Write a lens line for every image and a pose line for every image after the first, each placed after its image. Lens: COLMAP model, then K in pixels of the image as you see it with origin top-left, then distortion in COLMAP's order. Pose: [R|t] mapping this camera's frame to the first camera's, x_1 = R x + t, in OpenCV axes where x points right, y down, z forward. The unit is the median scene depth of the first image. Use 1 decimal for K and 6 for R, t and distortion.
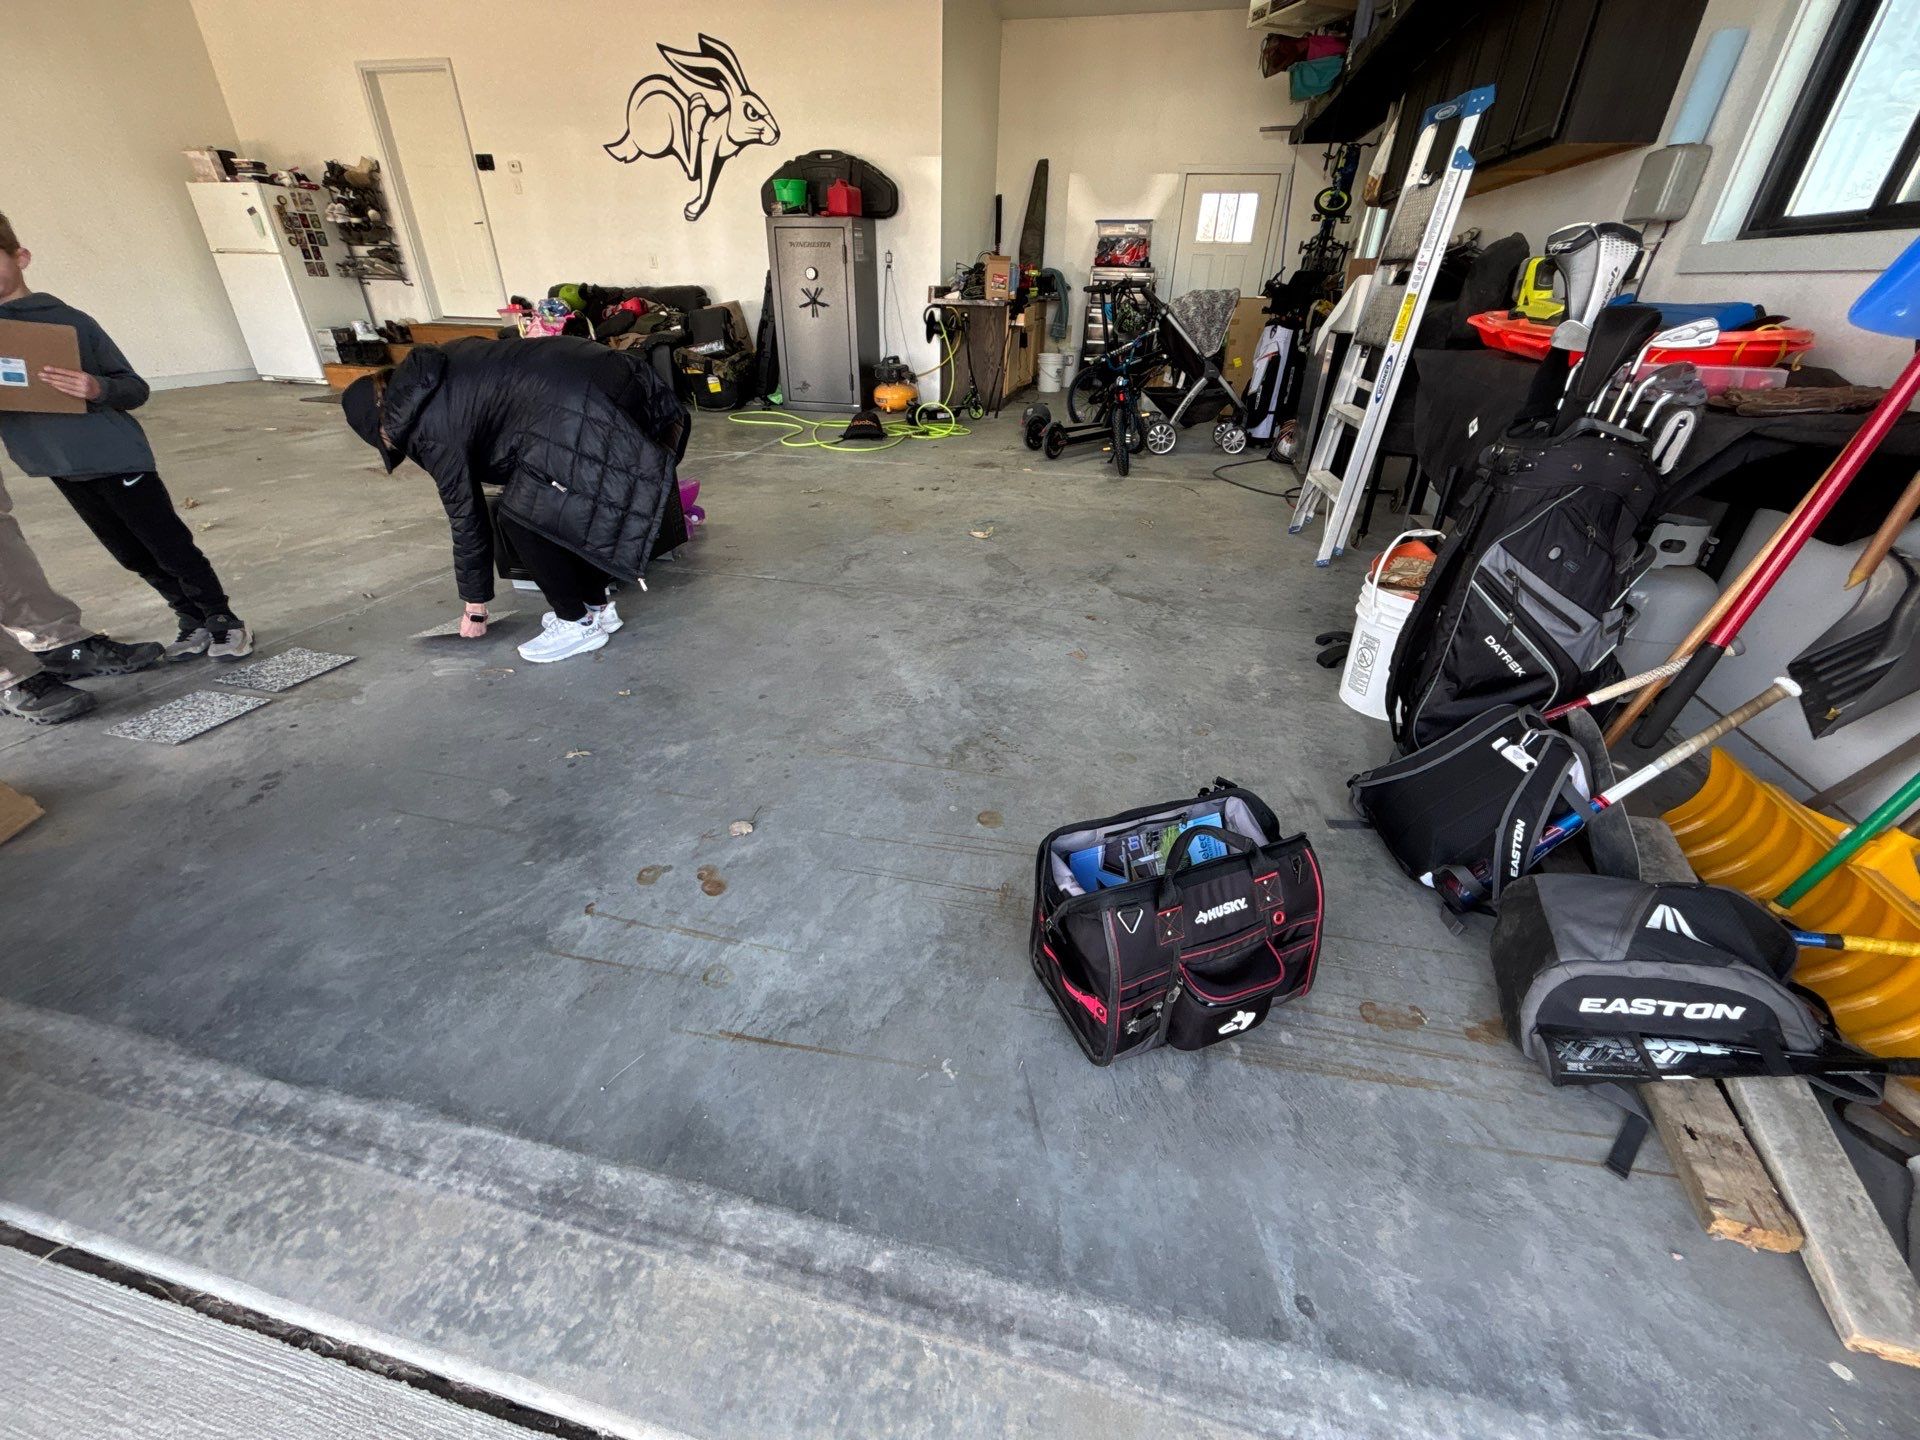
lens RADIAL K [[772.4, 0, 952.6], [0, 772.4, 711.1], [0, 0, 1]] dist [0.002368, -0.001099]
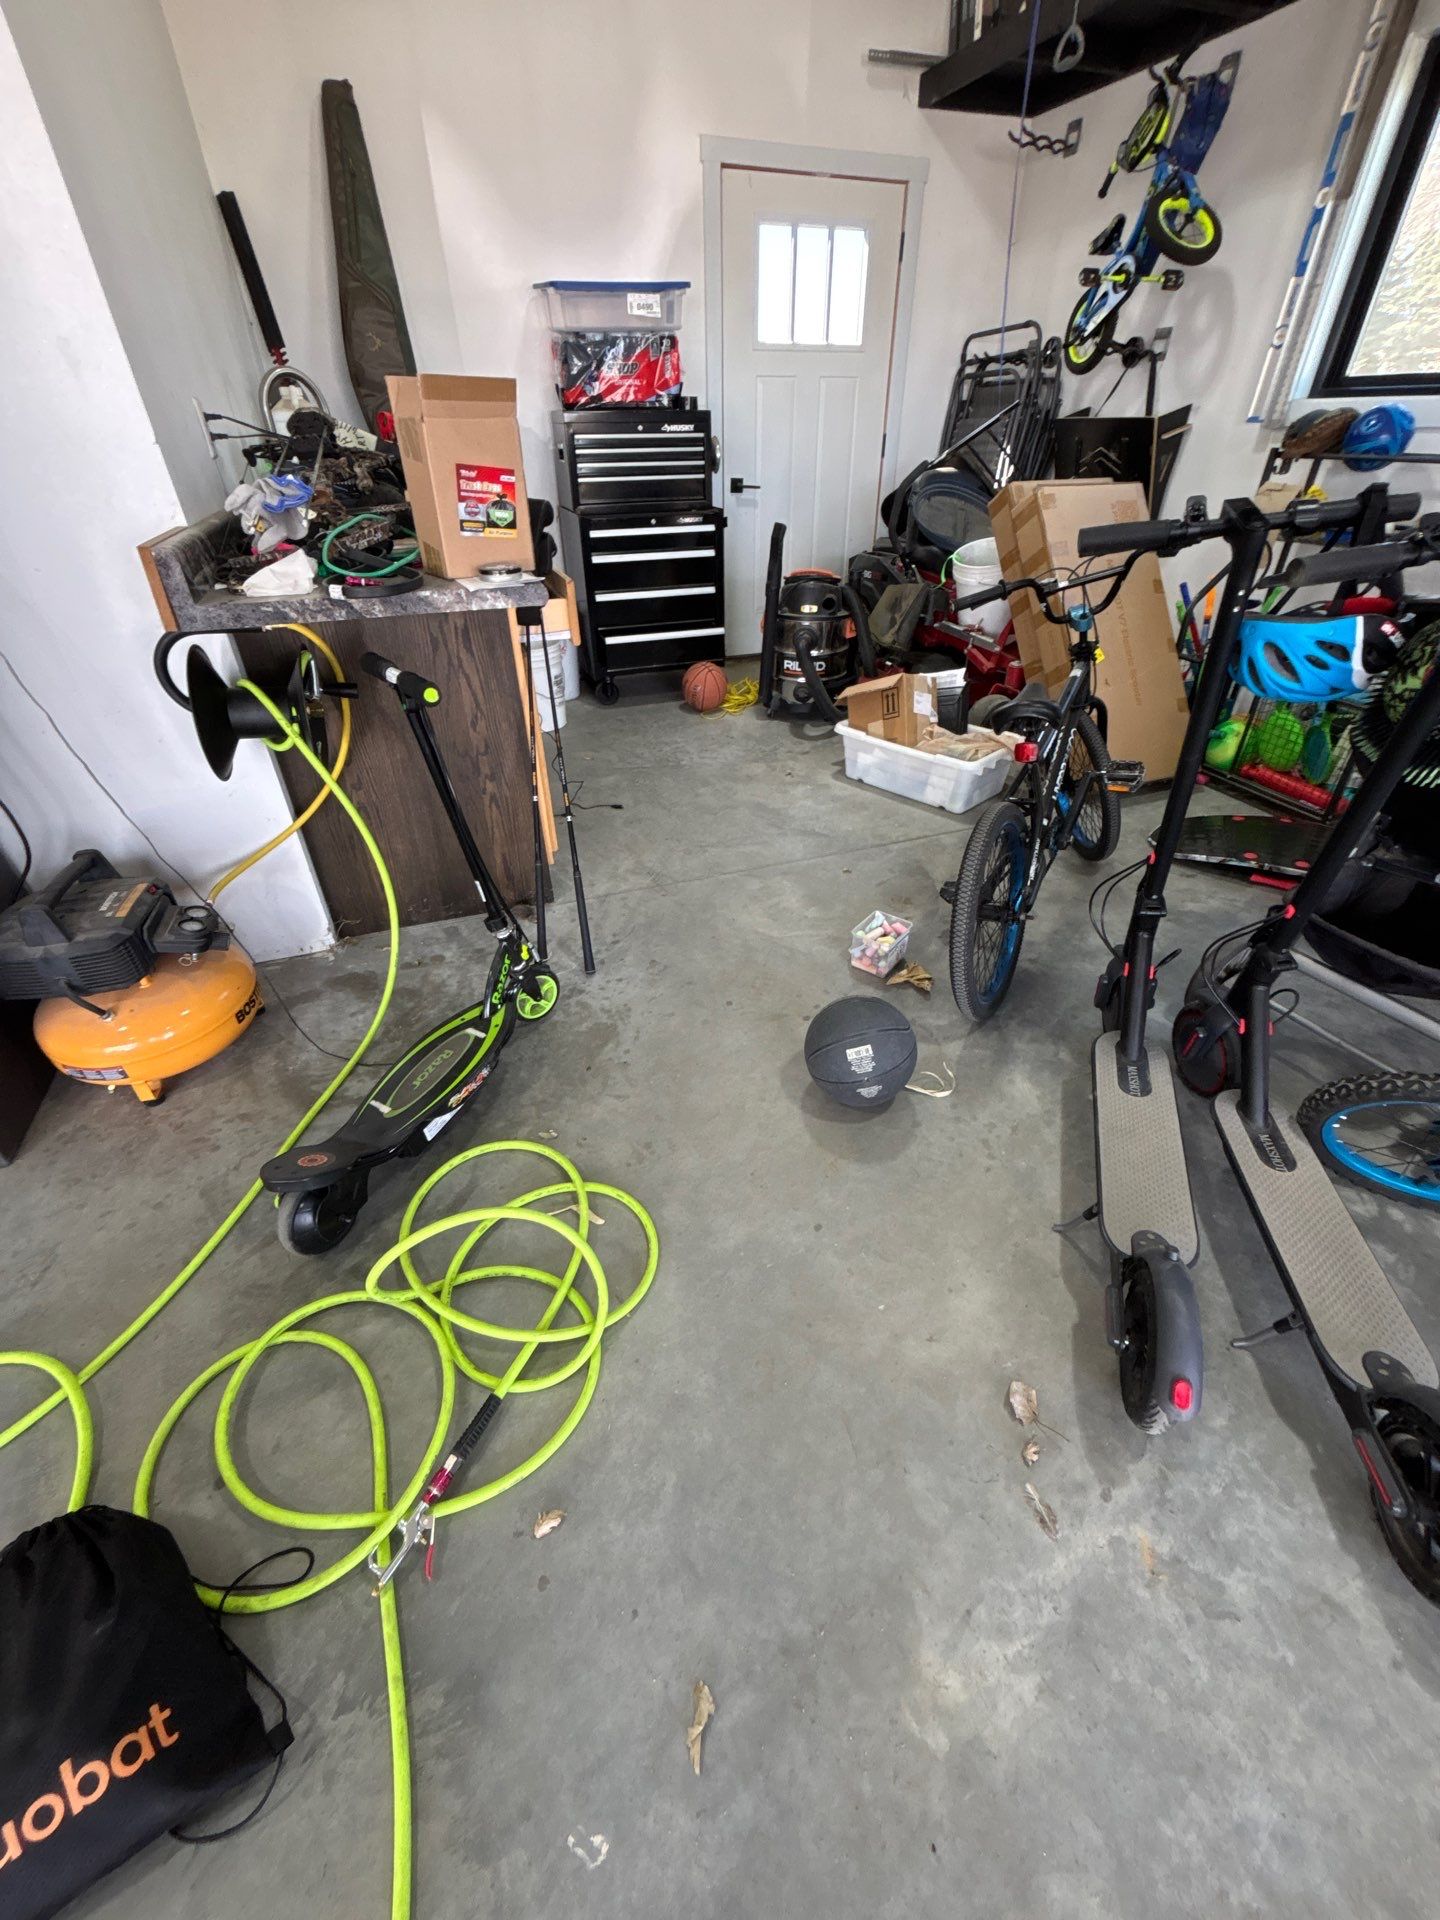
lens RADIAL K [[772.4, 0, 724.4], [0, 772.4, 954.6], [0, 0, 1]] dist [0.002368, -0.001099]
pose [[0.829400, -0.340366, 0.442997, -0.027192], [0.294731, 0.940230, 0.170594, -0.422342], [-0.474583, -0.010926, 0.880143, 0.724390]]
